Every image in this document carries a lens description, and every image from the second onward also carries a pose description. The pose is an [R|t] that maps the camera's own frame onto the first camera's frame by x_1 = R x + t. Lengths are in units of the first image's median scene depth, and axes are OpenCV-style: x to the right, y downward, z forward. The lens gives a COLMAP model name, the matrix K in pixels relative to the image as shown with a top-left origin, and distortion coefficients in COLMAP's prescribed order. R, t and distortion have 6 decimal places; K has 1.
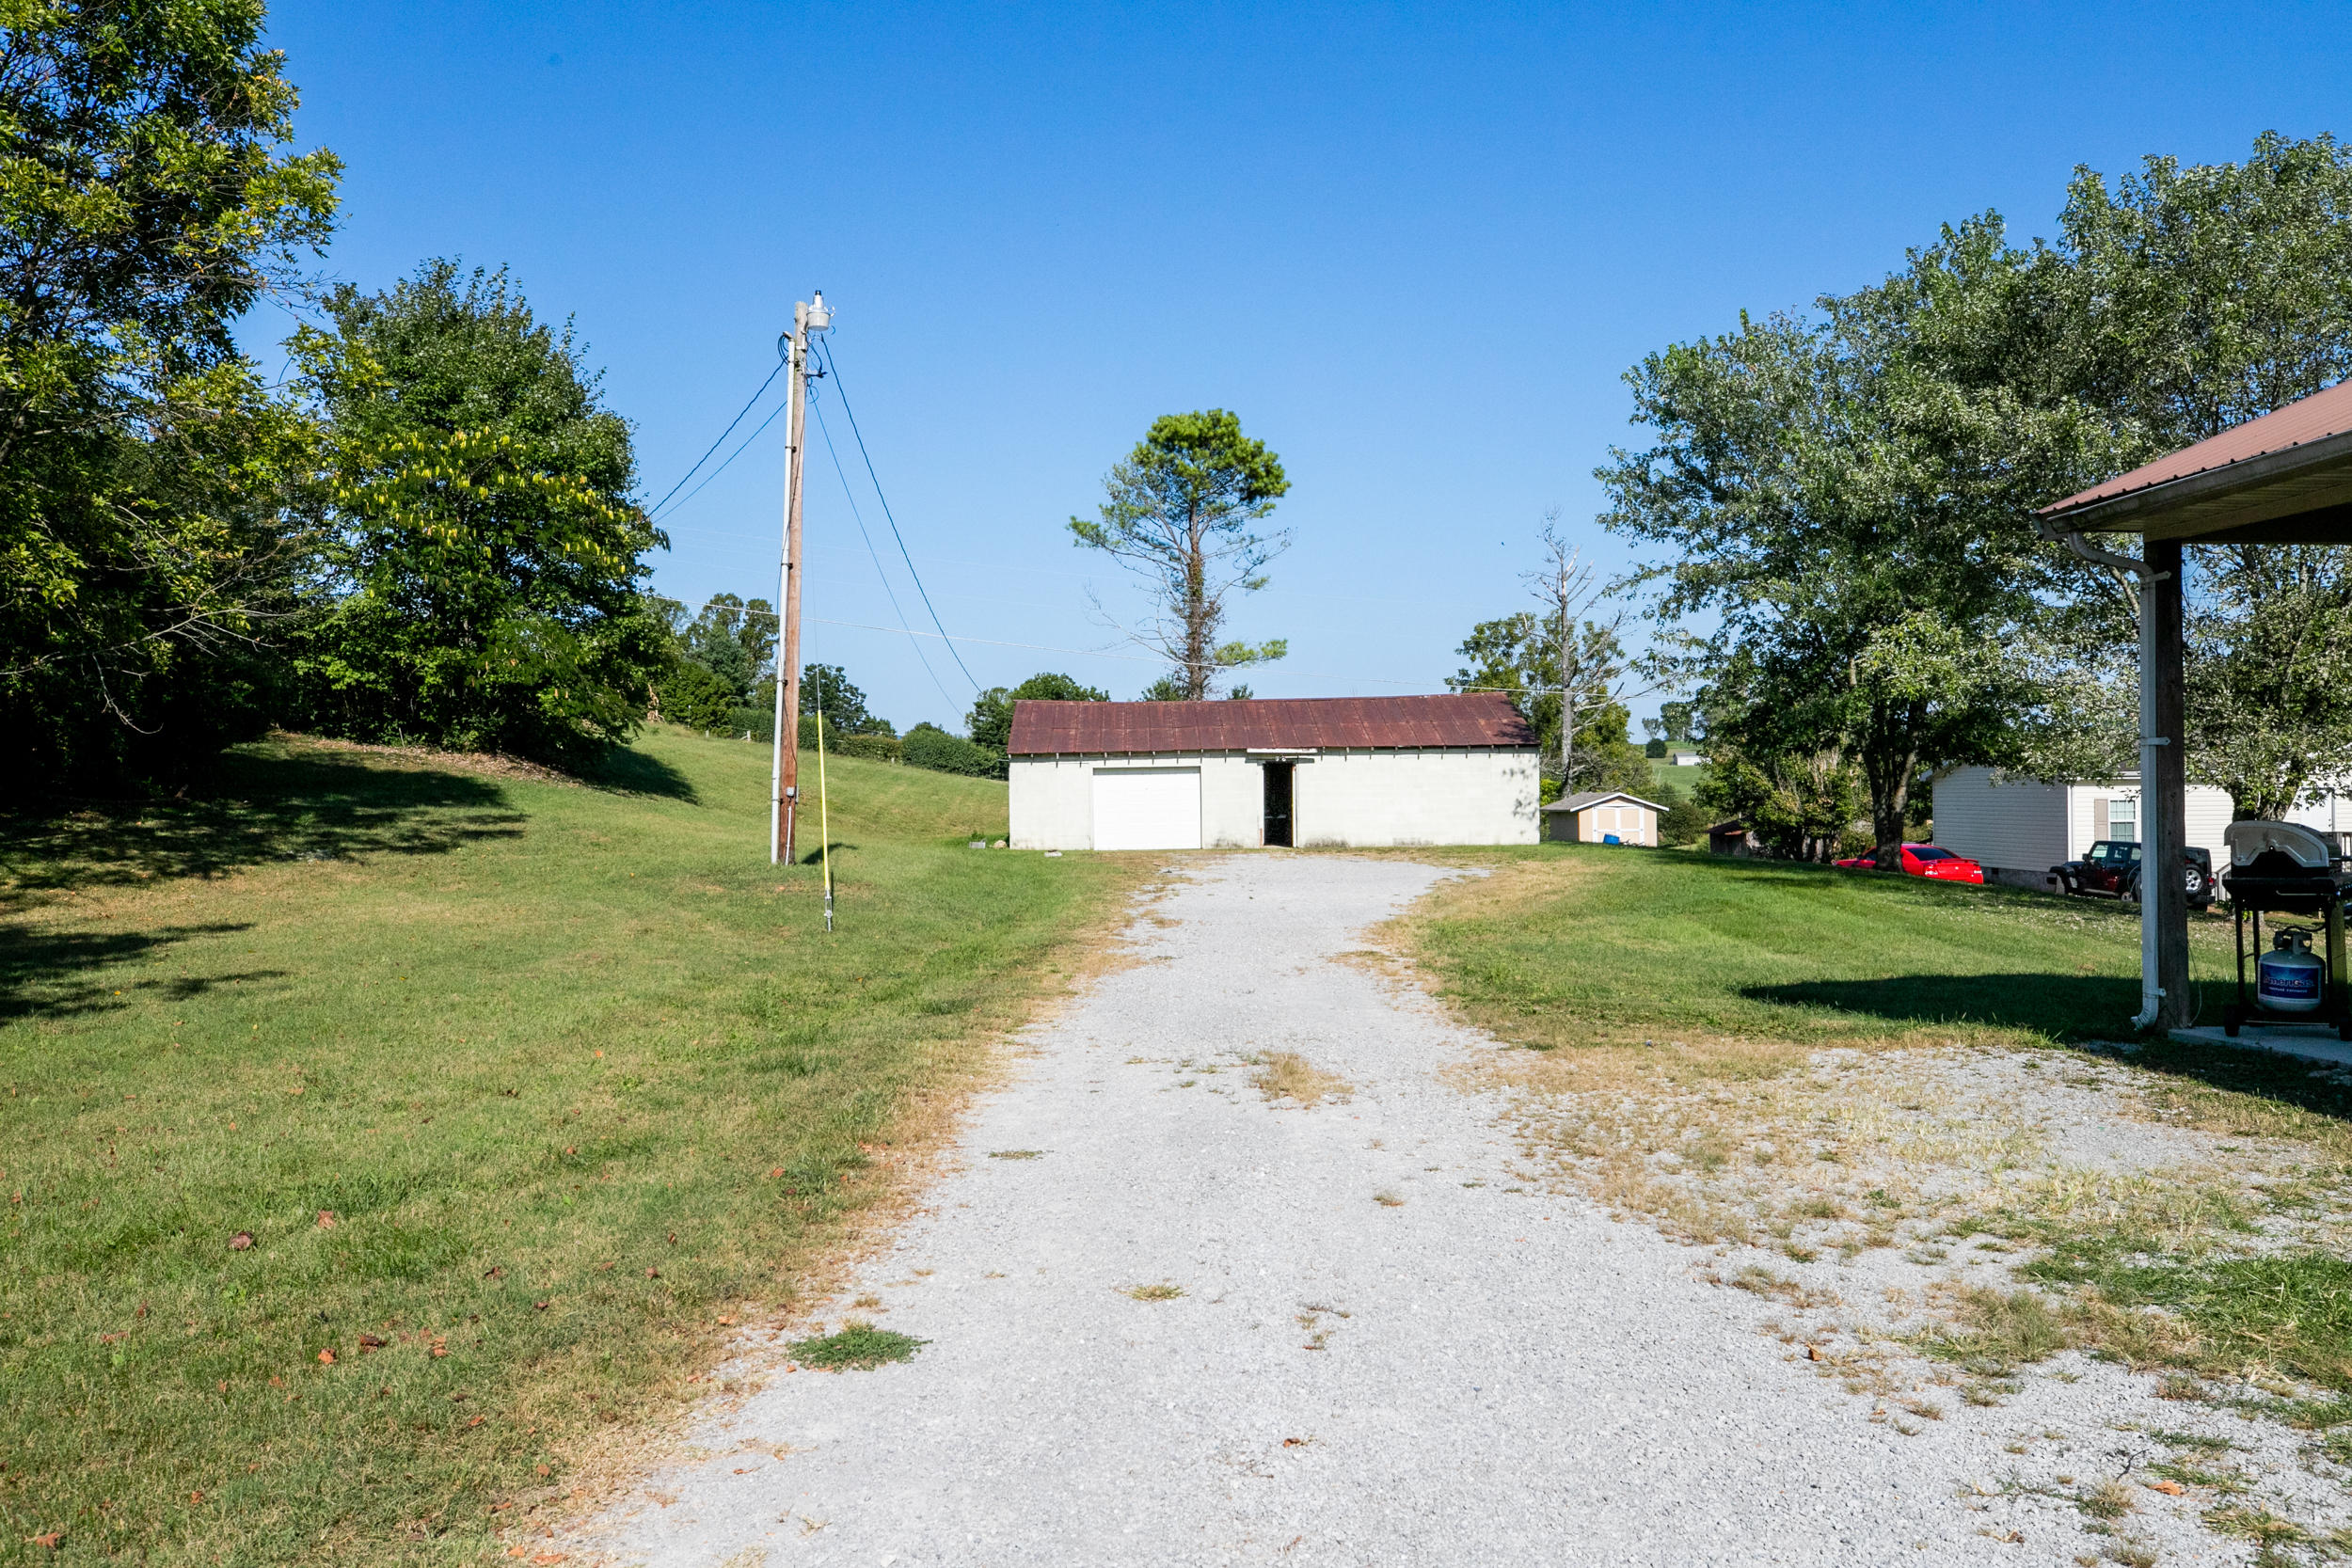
lens RADIAL K [[1555.2, 0, 1176.0], [0, 1555.2, 784.0], [0, 0, 1]] dist [0.003786, 0.003643]
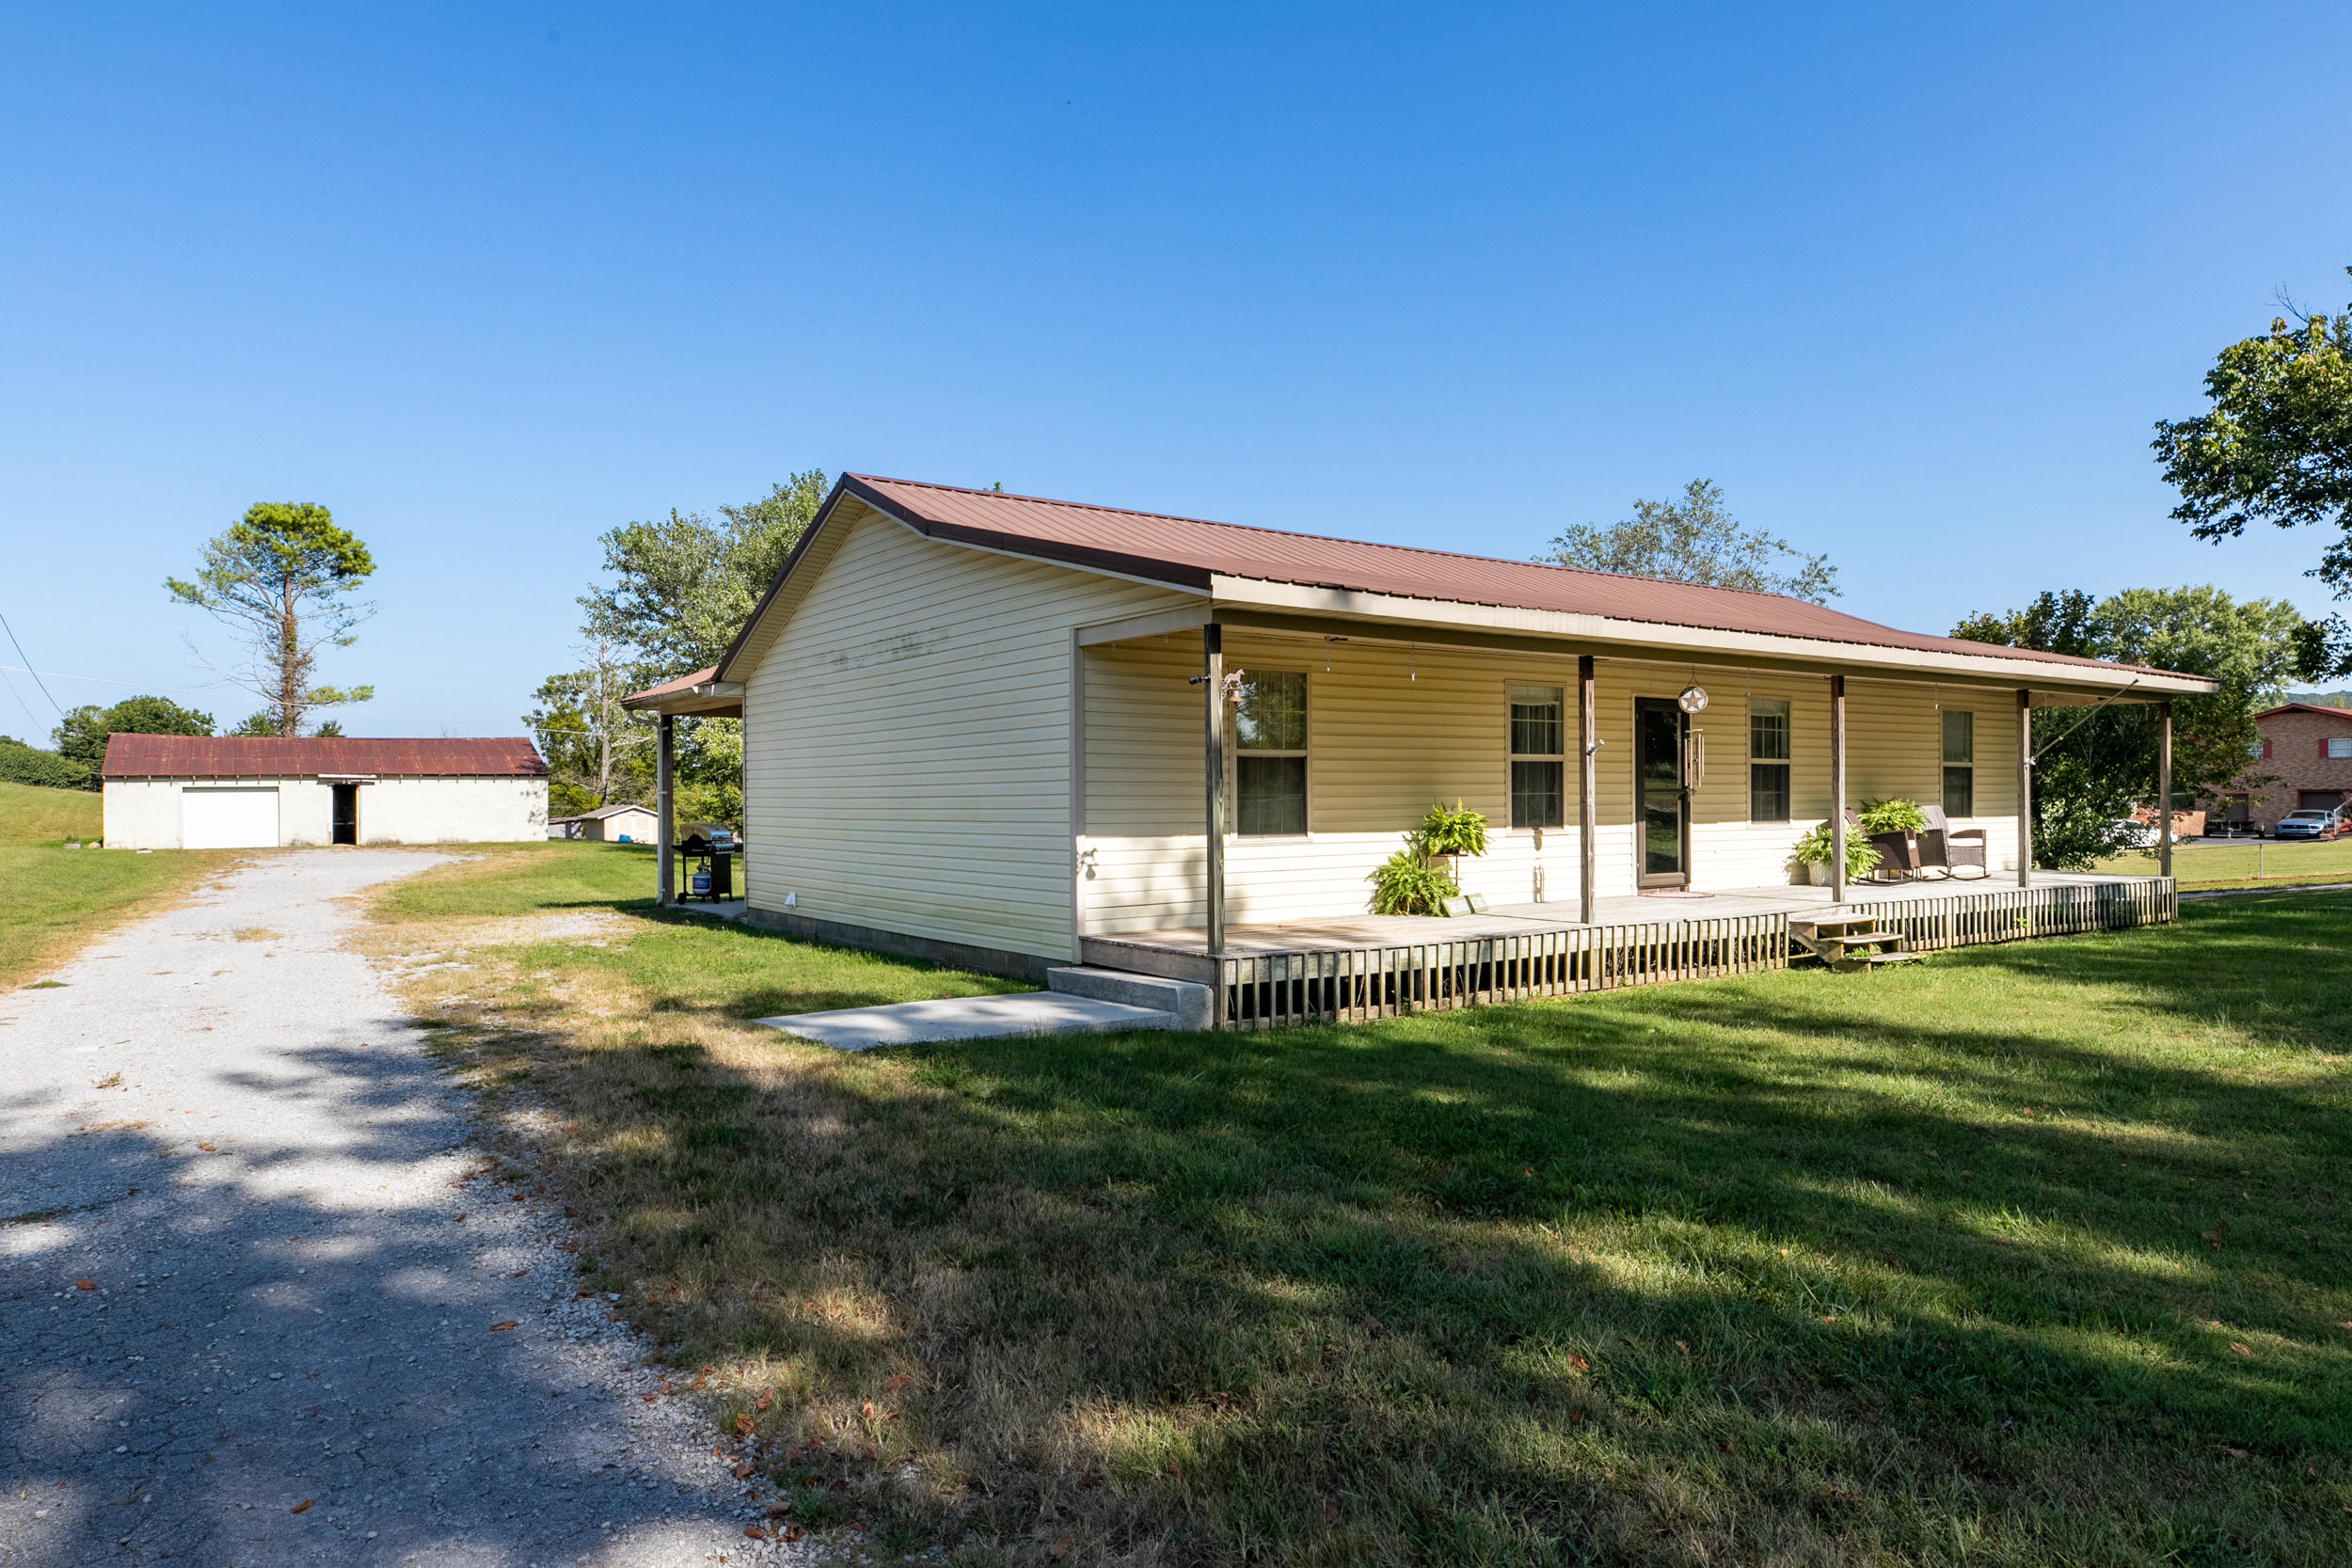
lens RADIAL K [[1419.0, 0, 1175.4], [0, 1419.0, 798.4], [0, 0, 1]] dist [0.004264, 0.003588]
pose [[0.857923, 0.005048, 0.513753, 0.037444], [-0.007298, 0.999971, 0.002361, -0.007304], [-0.513726, -0.005775, 0.857935, -0.360856]]
